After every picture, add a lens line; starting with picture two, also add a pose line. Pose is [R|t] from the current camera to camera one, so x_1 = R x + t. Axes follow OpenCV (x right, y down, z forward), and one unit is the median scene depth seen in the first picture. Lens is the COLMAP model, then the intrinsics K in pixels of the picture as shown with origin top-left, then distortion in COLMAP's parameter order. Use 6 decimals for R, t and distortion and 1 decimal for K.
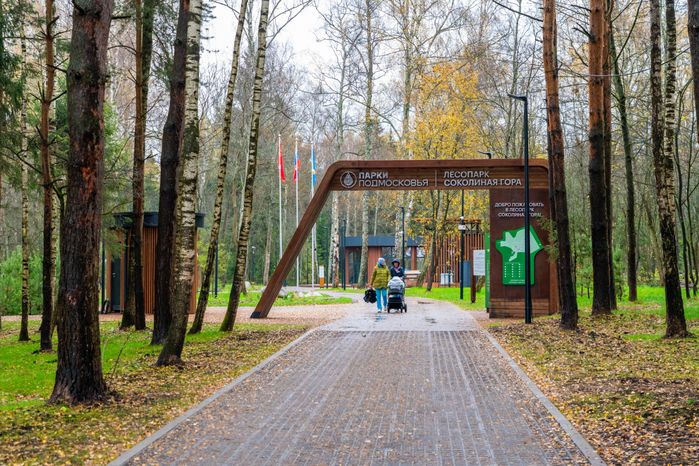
lens RADIAL K [[1264.6, 0, 349.3], [0, 1264.6, 233.0], [0, 0, 1]] dist [0.026031, 0.000000]
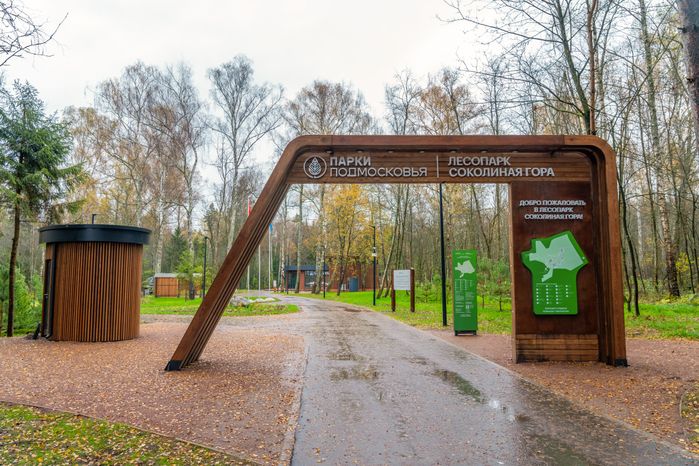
lens RADIAL K [[504.4, 0, 352.0], [0, 504.4, 232.1], [0, 0, 1]] dist [-0.003525, -0.000162]
pose [[0.991651, 0.005528, 0.128831, -0.016360], [0.003092, 0.997774, -0.066610, 0.013088], [-0.128913, 0.066453, 0.989427, 0.727464]]
